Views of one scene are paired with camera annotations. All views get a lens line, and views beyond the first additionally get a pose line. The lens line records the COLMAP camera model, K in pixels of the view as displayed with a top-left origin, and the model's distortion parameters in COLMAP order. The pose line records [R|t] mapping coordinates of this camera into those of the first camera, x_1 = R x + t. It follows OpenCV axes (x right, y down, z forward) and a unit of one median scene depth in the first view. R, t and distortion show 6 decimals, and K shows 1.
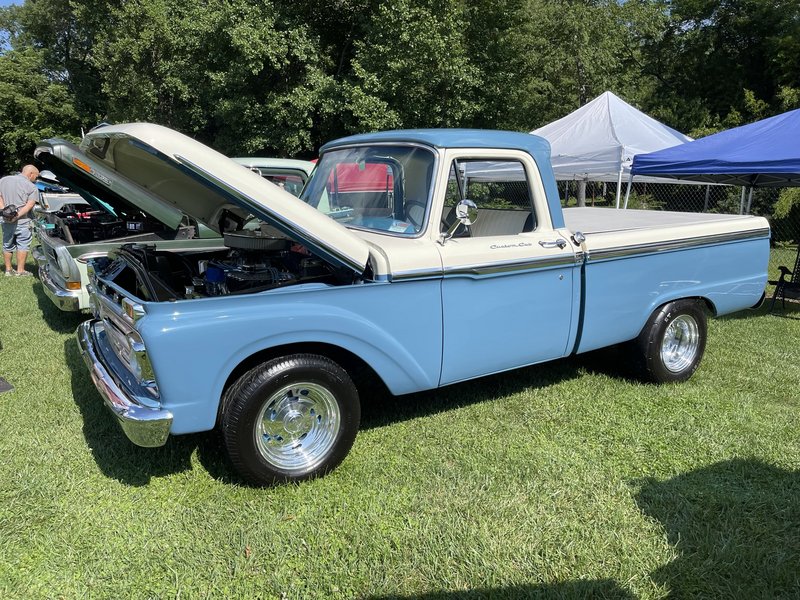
lens RADIAL K [[606.2, 0, 401.0], [0, 606.2, 296.8], [0, 0, 1]] dist [0.059761, -0.083147]
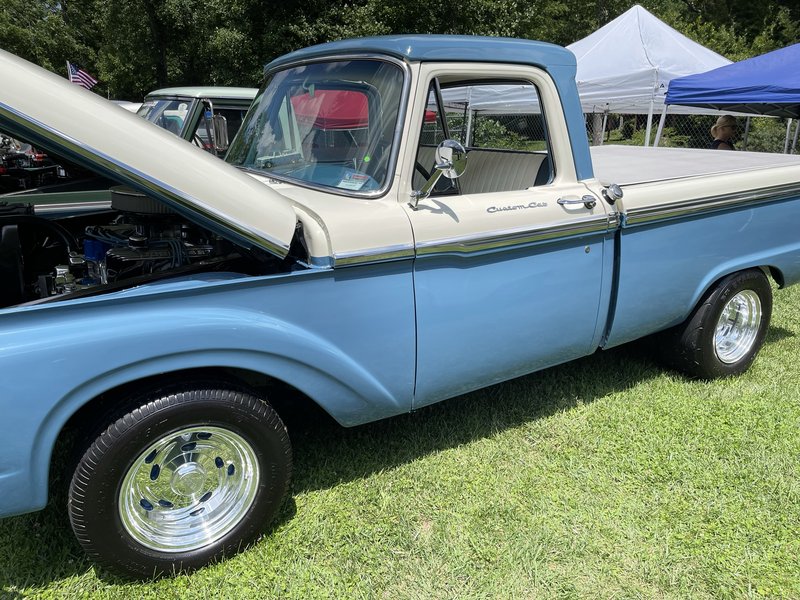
lens RADIAL K [[608.2, 0, 400.5], [0, 608.2, 289.2], [0, 0, 1]] dist [0.030082, 0.000043]
pose [[0.999858, -0.002893, -0.016594, 0.057095], [0.004349, 0.996073, 0.088430, -0.050085], [0.016273, -0.088490, 0.995944, 0.285717]]
